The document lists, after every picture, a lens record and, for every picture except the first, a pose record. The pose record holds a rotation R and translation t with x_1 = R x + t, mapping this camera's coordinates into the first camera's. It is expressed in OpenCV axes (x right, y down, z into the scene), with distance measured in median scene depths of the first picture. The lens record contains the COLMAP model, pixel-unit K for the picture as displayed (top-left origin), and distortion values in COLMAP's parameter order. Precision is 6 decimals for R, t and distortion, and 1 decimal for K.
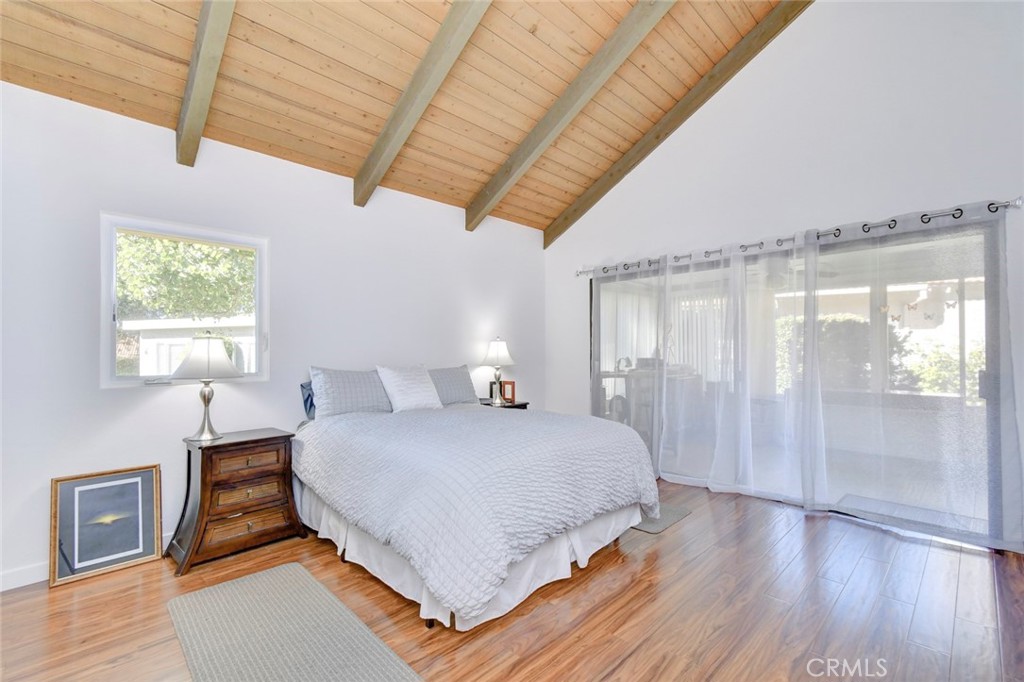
lens RADIAL K [[444.7, 0, 513.4], [0, 444.7, 346.5], [0, 0, 1]] dist [0.015733, -0.000106]
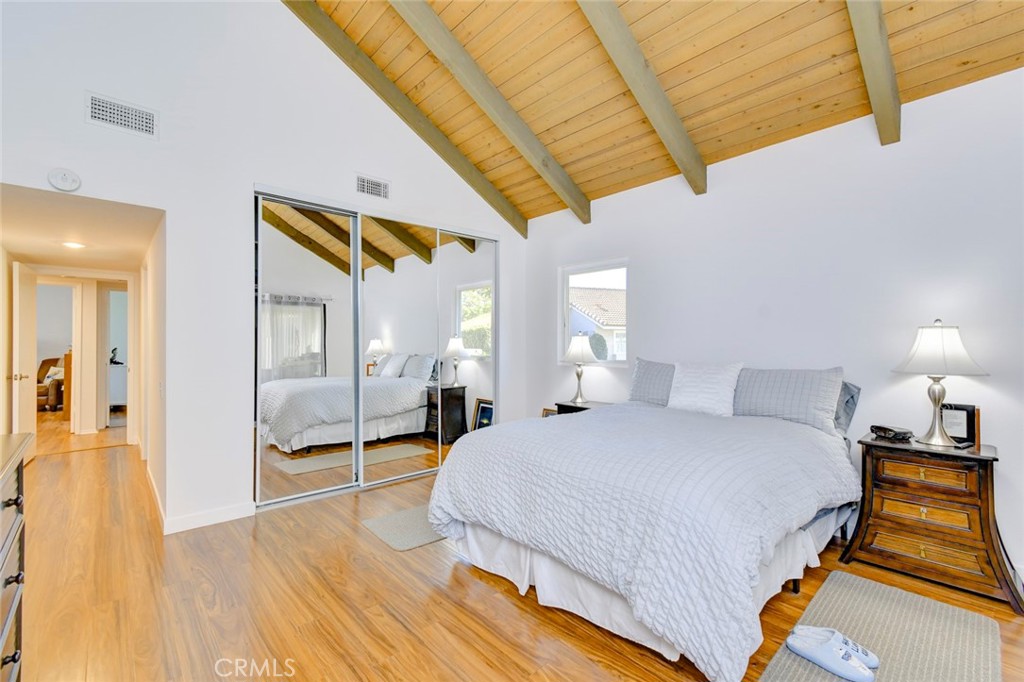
lens RADIAL K [[450.2, 0, 511.3], [0, 450.2, 341.4], [0, 0, 1]] dist [0.017839, -0.000242]
pose [[-0.045699, -0.000568, -0.998955, 0.860751], [0.011979, 0.999928, -0.001116, -0.000780], [0.998883, -0.012017, -0.045689, 0.838765]]
